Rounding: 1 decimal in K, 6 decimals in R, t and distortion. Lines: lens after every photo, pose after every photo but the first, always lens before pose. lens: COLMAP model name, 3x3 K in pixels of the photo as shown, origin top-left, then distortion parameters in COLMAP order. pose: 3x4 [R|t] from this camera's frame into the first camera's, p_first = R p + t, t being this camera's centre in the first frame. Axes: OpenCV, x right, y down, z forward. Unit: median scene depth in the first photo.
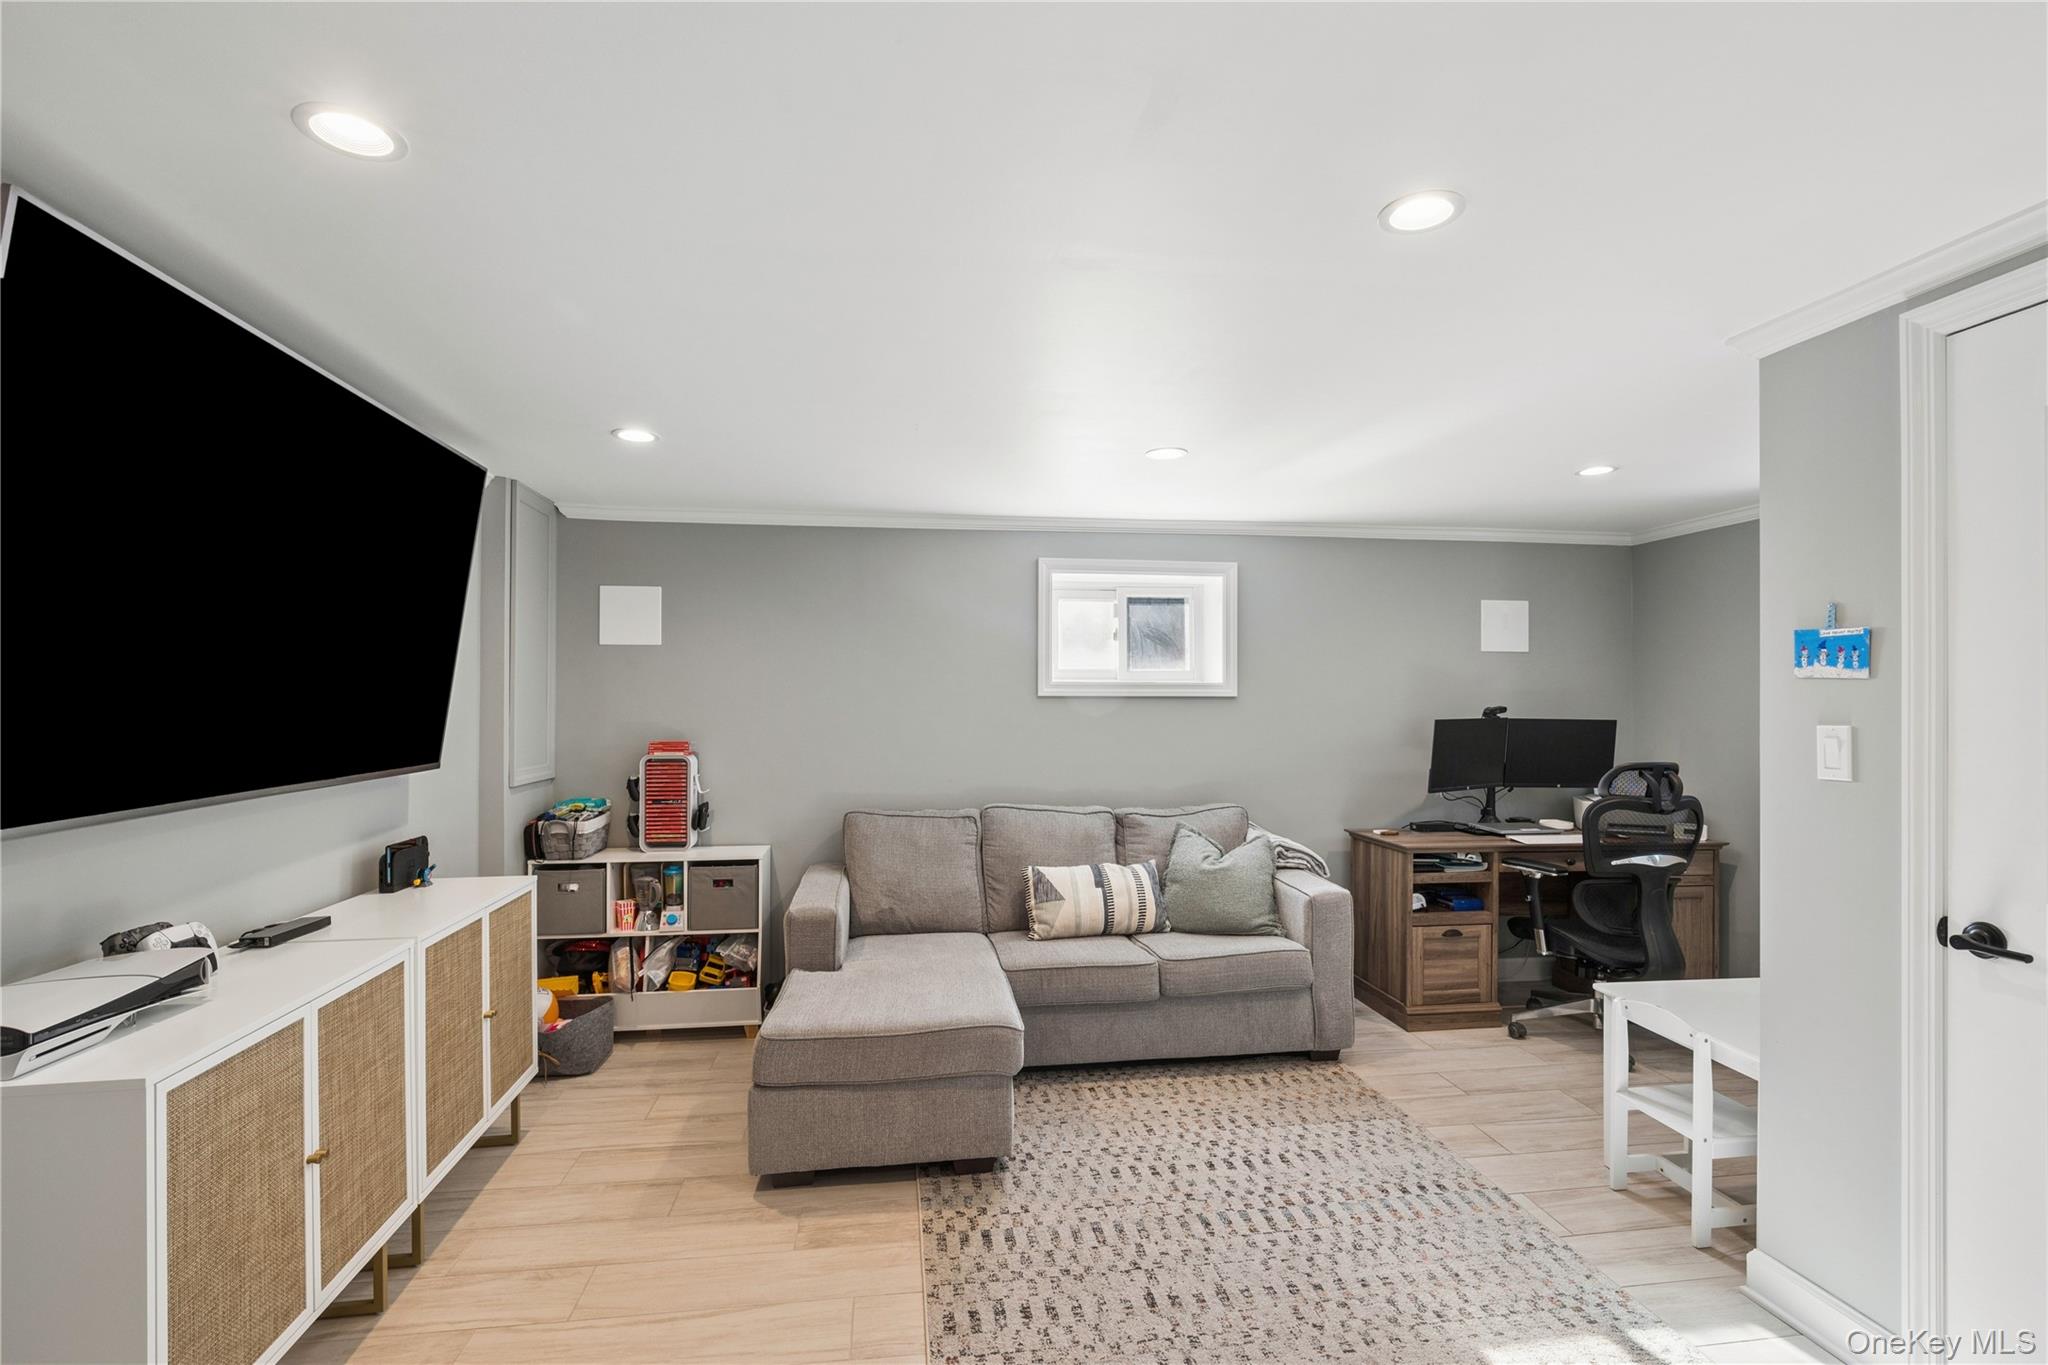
lens RADIAL K [[947.9, 0, 1021.3], [0, 947.9, 700.1], [0, 0, 1]] dist [-0.000107, -0.000078]
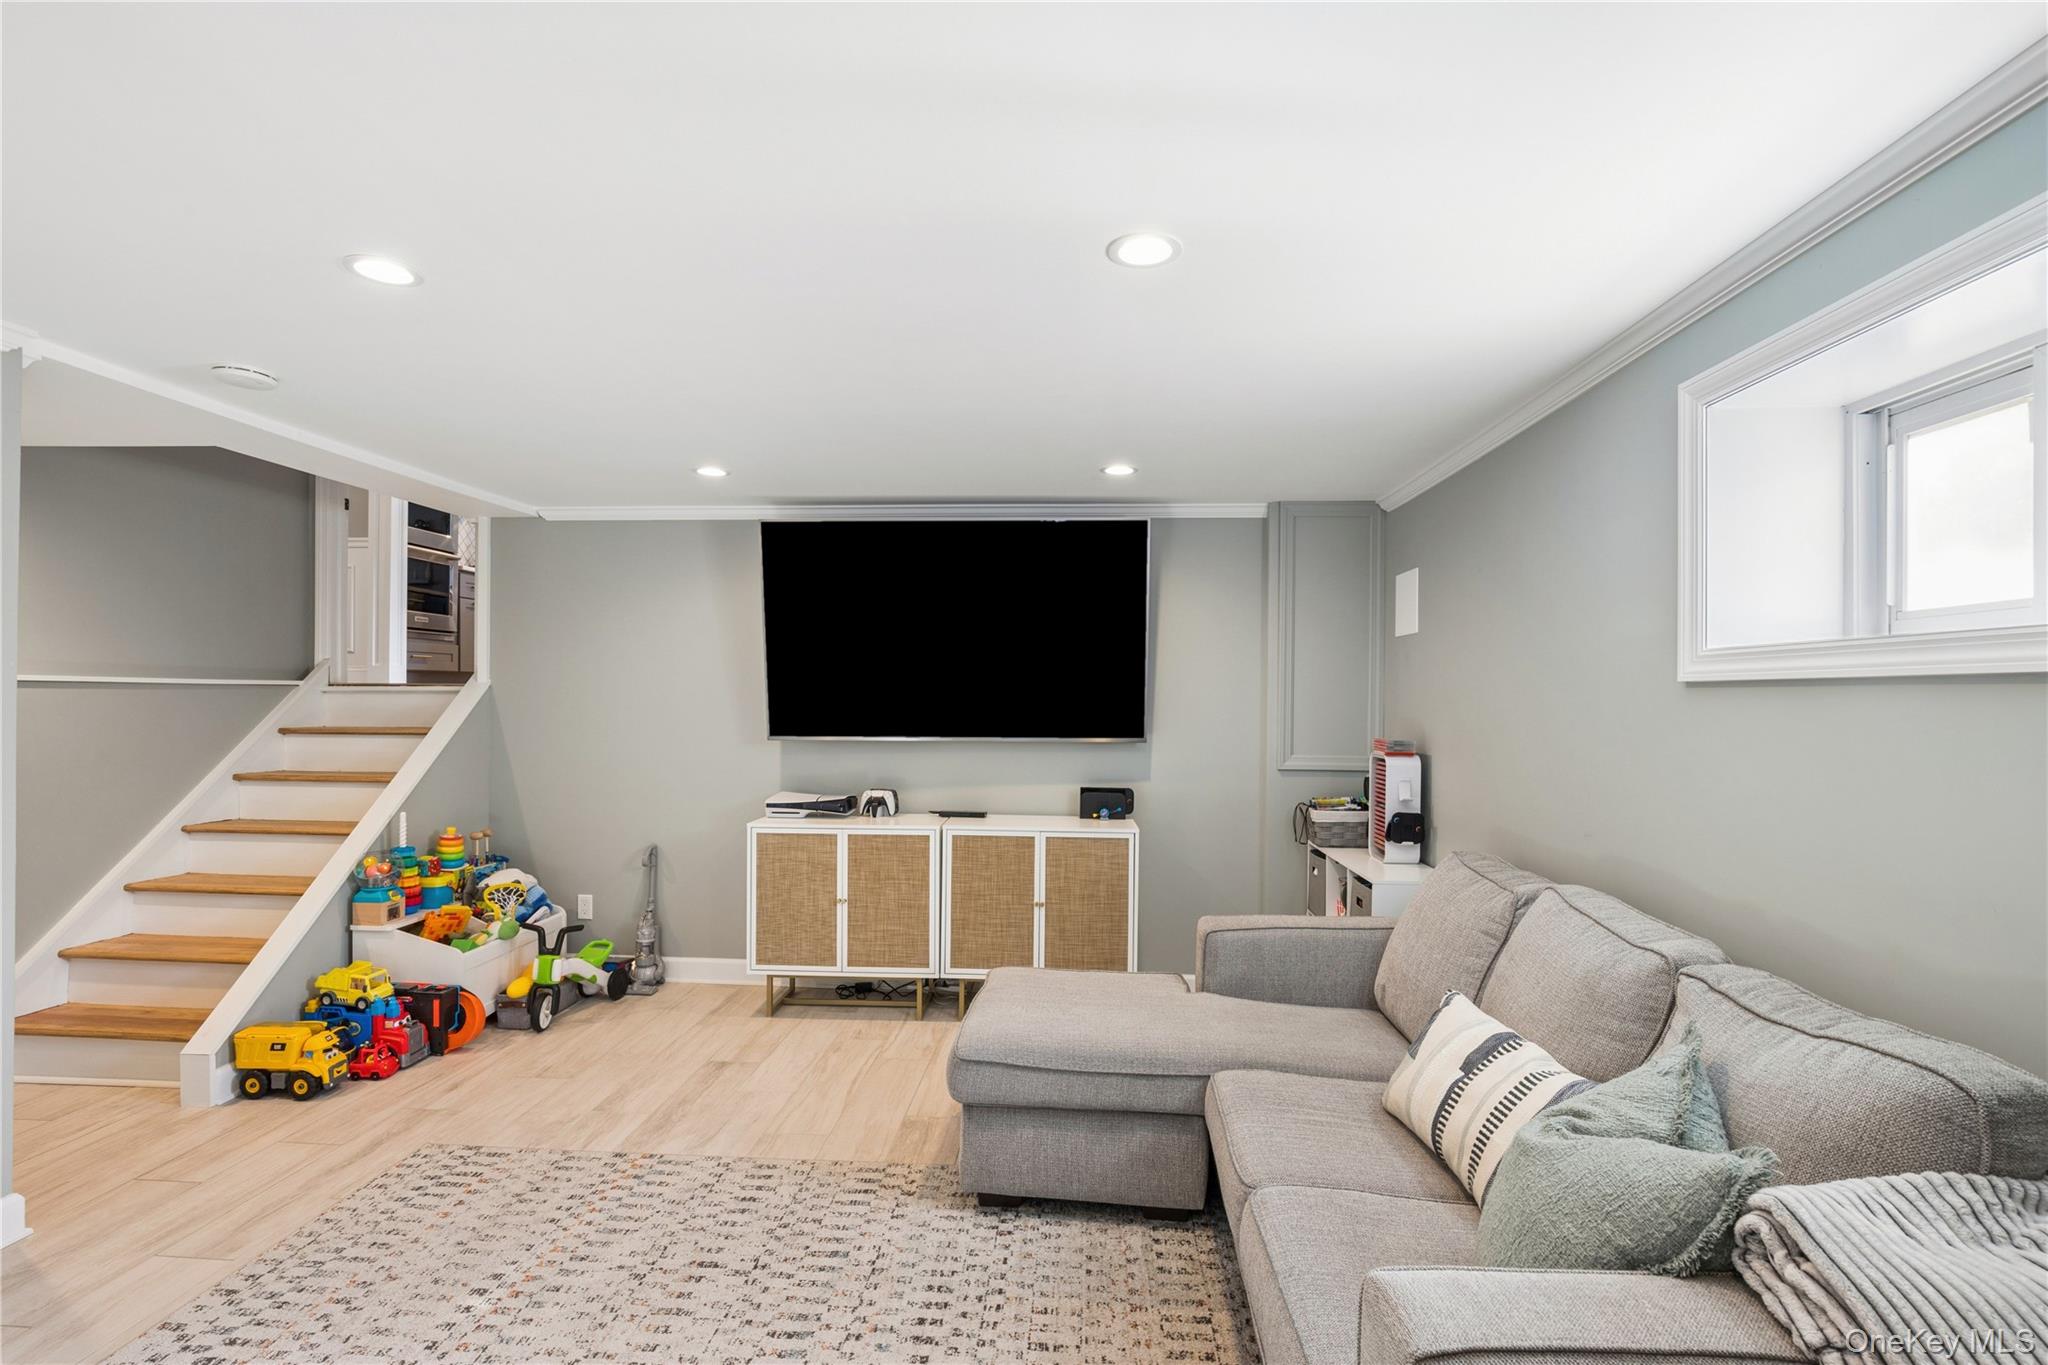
lens RADIAL K [[947.9, 0, 1021.3], [0, 947.9, 700.1], [0, 0, 1]] dist [-0.000107, -0.000078]
pose [[-0.219823, -0.001508, -0.975539, 0.947160], [-0.006969, 0.999976, 0.000024, 0.012655], [0.975515, 0.006803, -0.219828, 1.376952]]
